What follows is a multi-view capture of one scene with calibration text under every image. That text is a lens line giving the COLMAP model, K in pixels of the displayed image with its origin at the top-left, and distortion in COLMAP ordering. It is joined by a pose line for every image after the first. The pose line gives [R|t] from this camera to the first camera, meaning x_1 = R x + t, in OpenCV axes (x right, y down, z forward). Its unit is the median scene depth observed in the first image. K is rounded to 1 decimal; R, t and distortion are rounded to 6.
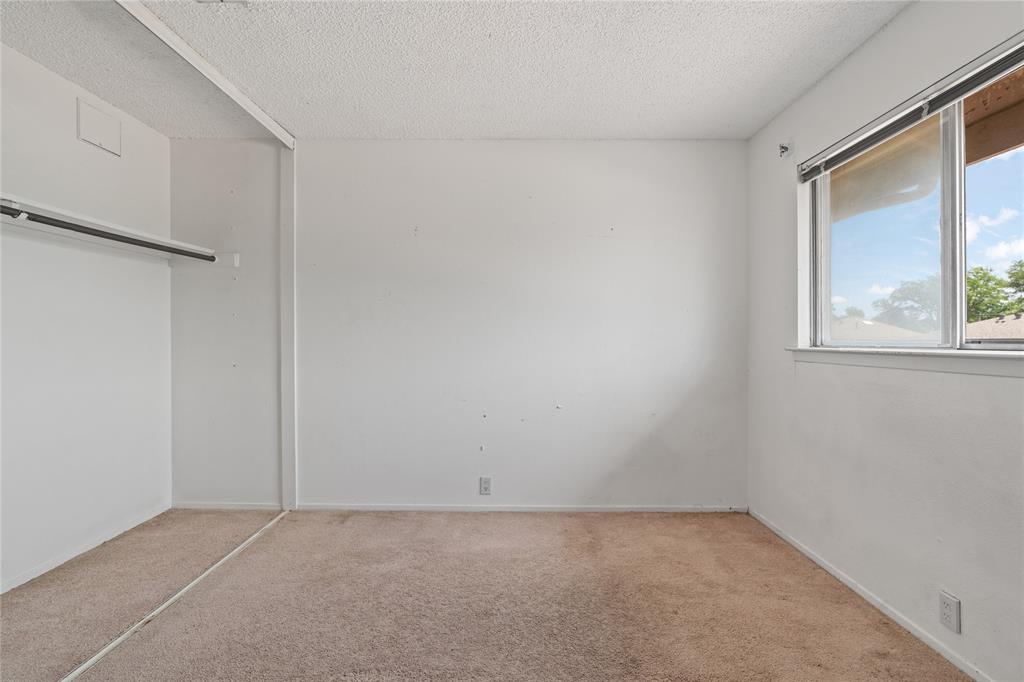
lens RADIAL K [[462.8, 0, 512.8], [0, 462.8, 341.9], [0, 0, 1]] dist [-0.001772, 0.000212]
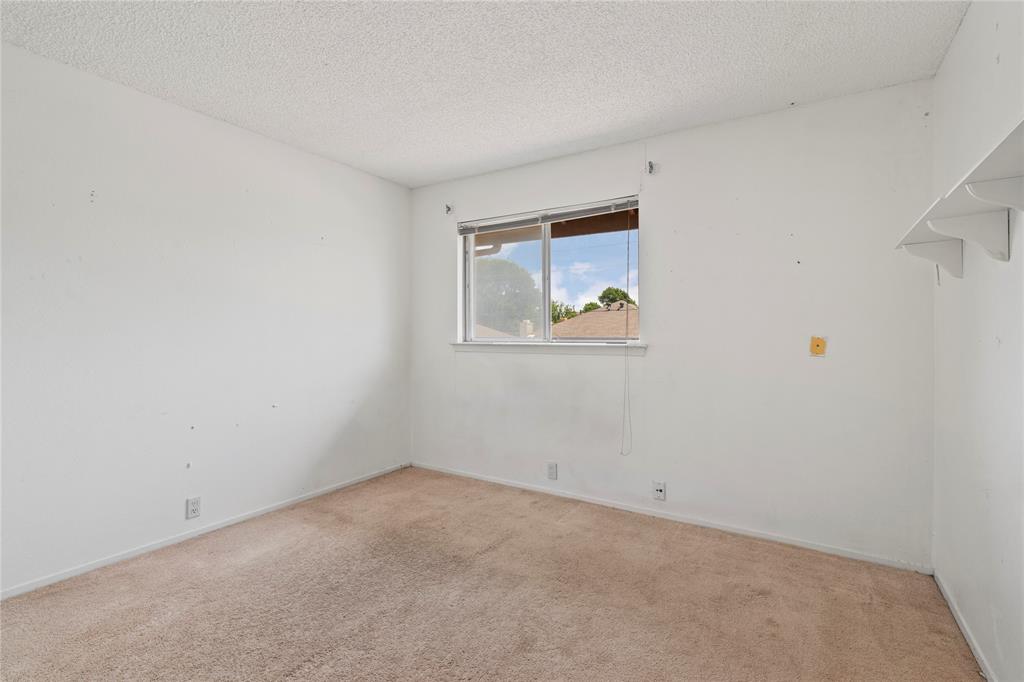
lens RADIAL K [[462.8, 0, 515.0], [0, 462.8, 335.7], [0, 0, 1]] dist [-0.001772, 0.000212]
pose [[0.532640, -0.005825, 0.846322, -0.565976], [0.005395, 0.999979, 0.003488, -0.014358], [-0.846325, 0.002708, 0.532660, 0.029643]]
